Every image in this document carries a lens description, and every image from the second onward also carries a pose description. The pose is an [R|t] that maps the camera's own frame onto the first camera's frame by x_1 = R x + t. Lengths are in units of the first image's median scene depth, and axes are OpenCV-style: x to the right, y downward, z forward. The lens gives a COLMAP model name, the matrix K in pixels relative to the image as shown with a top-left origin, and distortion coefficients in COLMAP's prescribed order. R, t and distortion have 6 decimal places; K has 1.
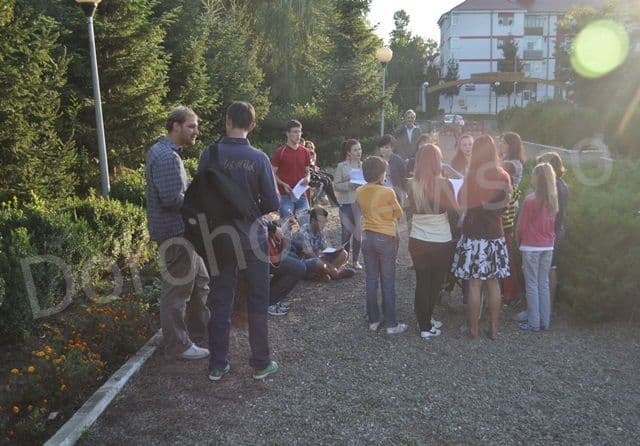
lens RADIAL K [[914.7, 0, 320.0], [0, 914.7, 223.0], [0, 0, 1]] dist [-0.174054, 0.024520]
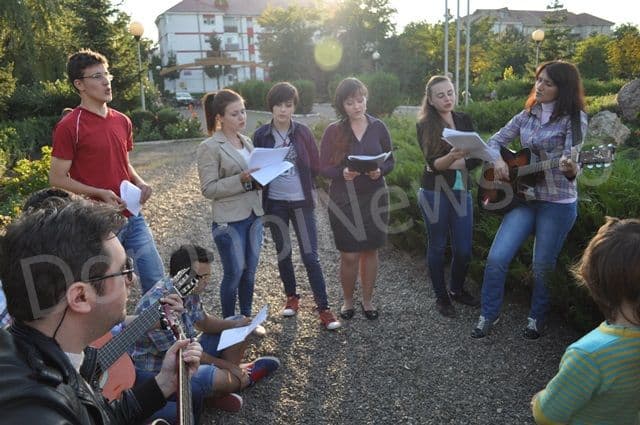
lens RADIAL K [[492.6, 0, 318.2], [0, 492.6, 202.6], [0, 0, 1]] dist [-0.001806, -0.002120]
pose [[0.881288, -0.126208, 0.455415, -0.017993], [0.087742, 0.990622, 0.104736, -0.019950], [-0.464362, -0.052343, 0.884097, 0.265722]]
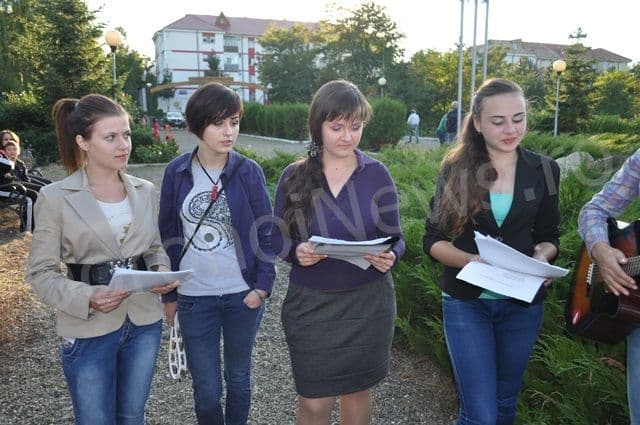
lens RADIAL K [[492.6, 0, 318.2], [0, 492.6, 202.6], [0, 0, 1]] dist [-0.001806, -0.002120]
pose [[0.888169, -0.065230, 0.454864, 0.011655], [0.046340, 0.997541, 0.052571, -0.023665], [-0.457175, -0.025613, 0.889008, 0.304378]]
